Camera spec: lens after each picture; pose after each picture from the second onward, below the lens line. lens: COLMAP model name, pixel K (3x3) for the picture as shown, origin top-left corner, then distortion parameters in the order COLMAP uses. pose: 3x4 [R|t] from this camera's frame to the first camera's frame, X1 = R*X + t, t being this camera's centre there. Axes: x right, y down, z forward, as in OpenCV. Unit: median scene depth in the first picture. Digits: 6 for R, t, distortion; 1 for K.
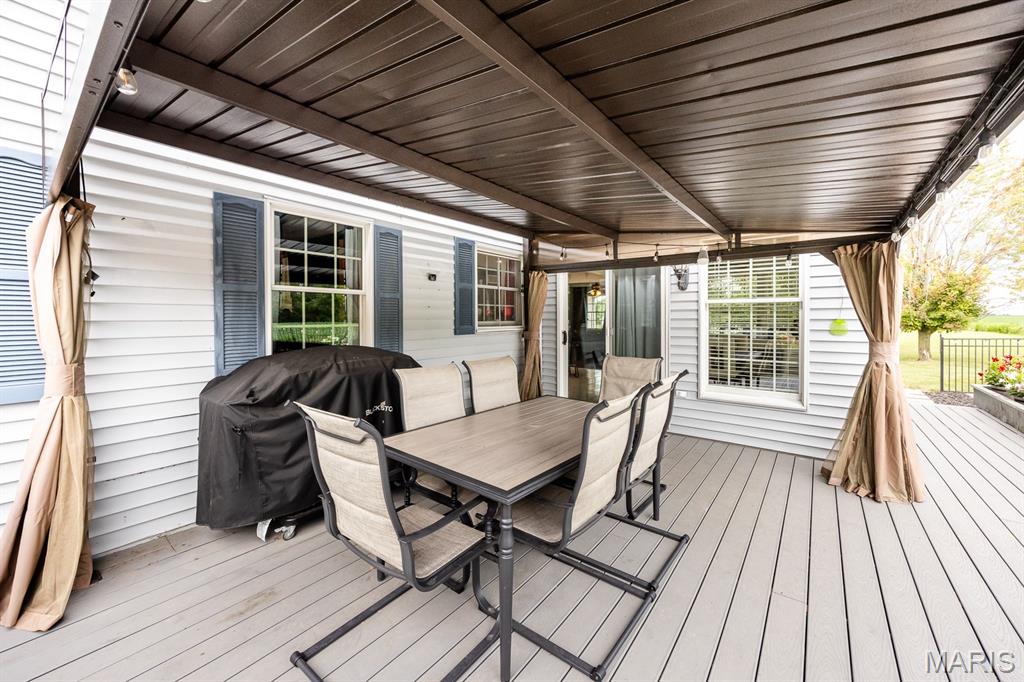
lens RADIAL K [[417.5, 0, 509.1], [0, 417.5, 345.9], [0, 0, 1]] dist [-0.000973, 0.000100]
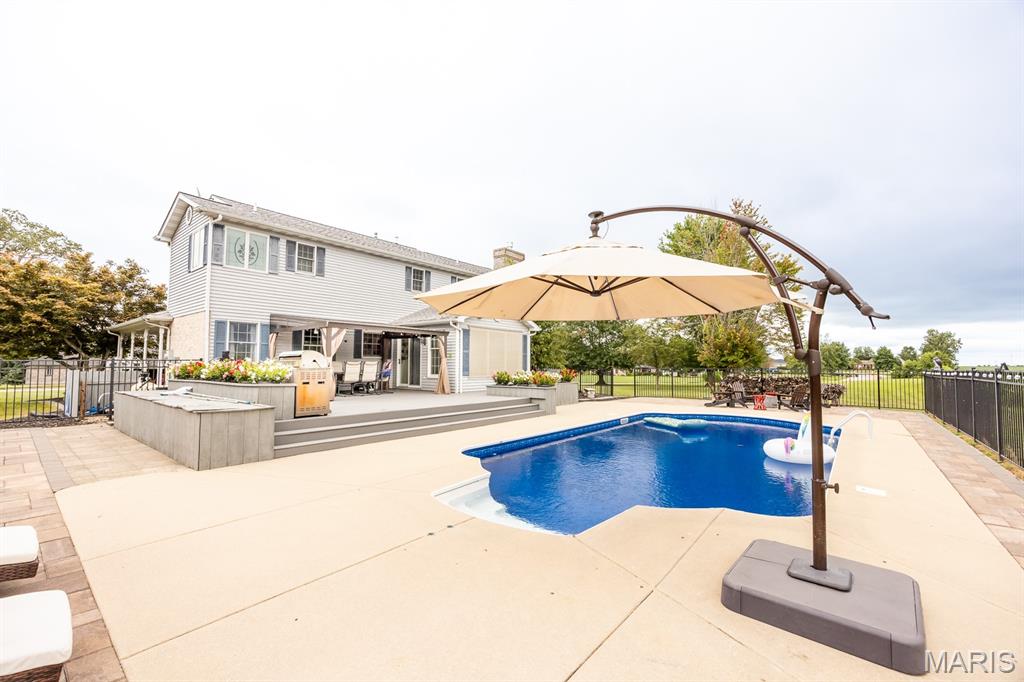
lens RADIAL K [[429.9, 0, 511.4], [0, 429.9, 350.7], [0, 0, 1]] dist [0.001379, 0.000090]
pose [[0.999285, 0.004401, -0.037563, 1.116988], [-0.008284, 0.994561, -0.103828, 0.228836], [0.036902, 0.104065, 0.993886, -2.090440]]
